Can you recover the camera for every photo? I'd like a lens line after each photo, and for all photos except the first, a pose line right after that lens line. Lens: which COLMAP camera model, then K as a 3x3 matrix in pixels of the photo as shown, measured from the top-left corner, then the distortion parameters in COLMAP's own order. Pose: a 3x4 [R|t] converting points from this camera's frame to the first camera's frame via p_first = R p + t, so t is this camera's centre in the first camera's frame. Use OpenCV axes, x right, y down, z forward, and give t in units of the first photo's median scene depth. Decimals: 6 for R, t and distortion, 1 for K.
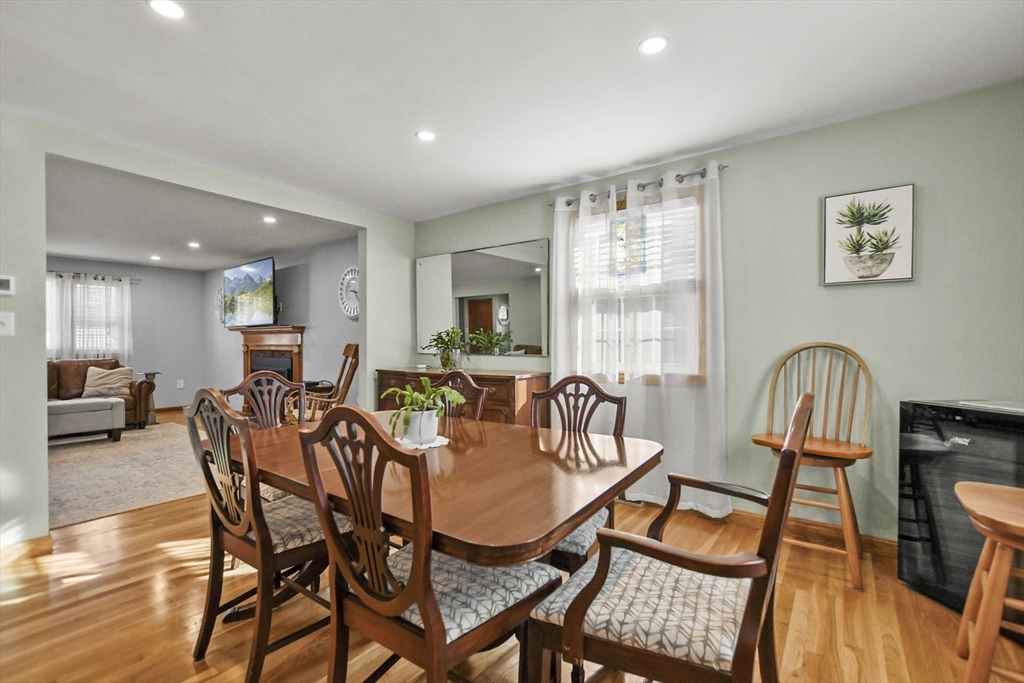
lens RADIAL K [[450.9, 0, 509.0], [0, 450.9, 343.1], [0, 0, 1]] dist [-0.007641, -0.000059]
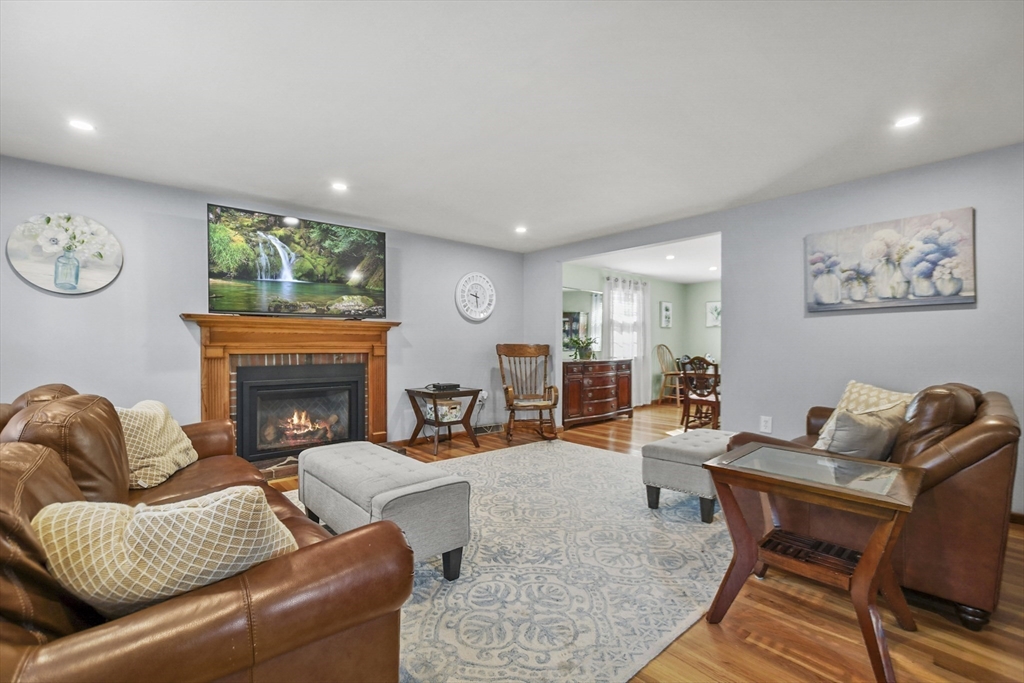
lens RADIAL K [[450.9, 0, 509.0], [0, 450.9, 343.1], [0, 0, 1]] dist [-0.007641, -0.000059]
pose [[0.195764, 0.006304, 0.980631, -2.294383], [0.000743, 0.999978, -0.006576, 0.005356], [-0.980651, 0.002016, 0.195755, 1.199840]]
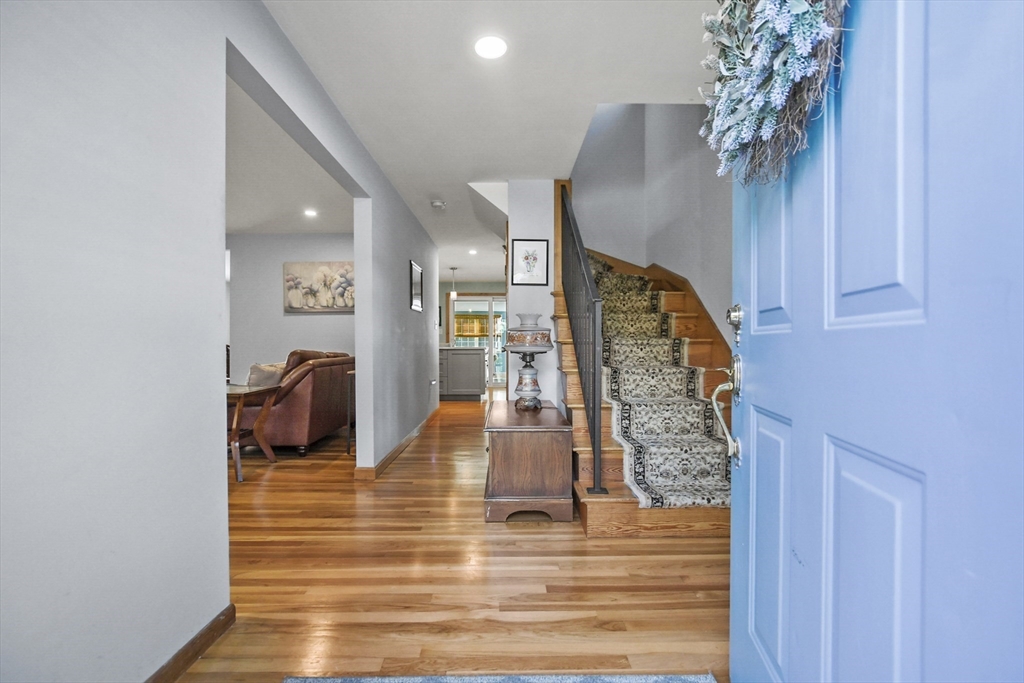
lens RADIAL K [[450.9, 0, 509.0], [0, 450.9, 343.1], [0, 0, 1]] dist [-0.007641, -0.000059]
pose [[-0.605539, 0.001557, 0.795814, -3.062048], [0.001661, 0.999998, -0.000693, 0.048592], [-0.795814, 0.000902, -0.605540, 1.027912]]
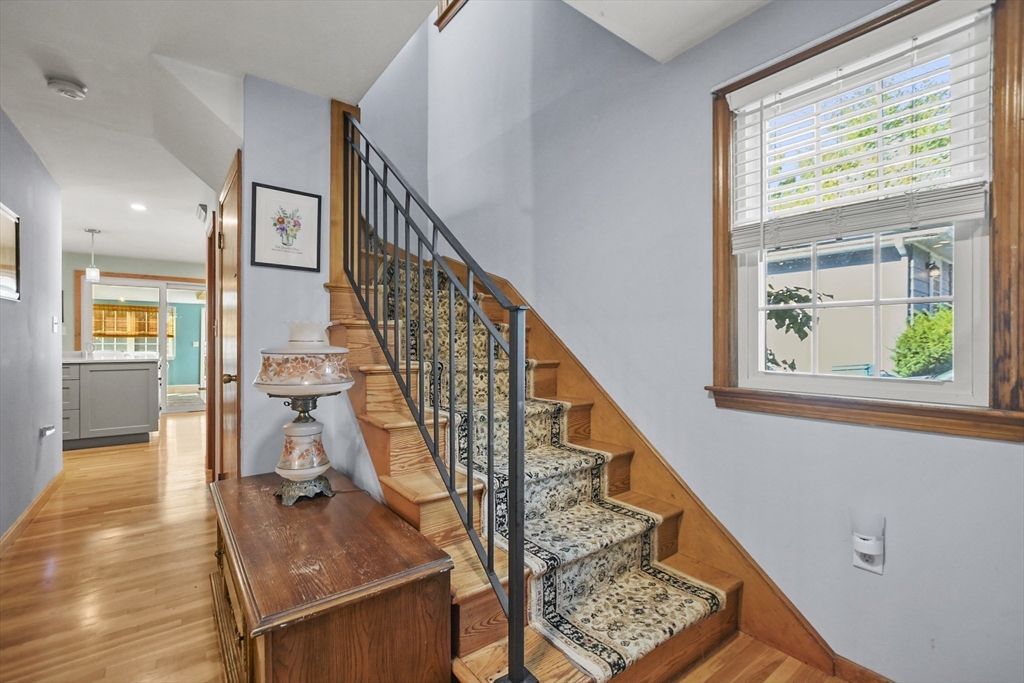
lens RADIAL K [[450.9, 0, 509.0], [0, 450.9, 343.1], [0, 0, 1]] dist [-0.007641, -0.000059]
pose [[-0.960819, -0.002166, 0.277167, -2.603012], [-0.001079, 0.999991, 0.004073, -0.000732], [-0.277174, 0.003615, -0.960813, 0.798733]]
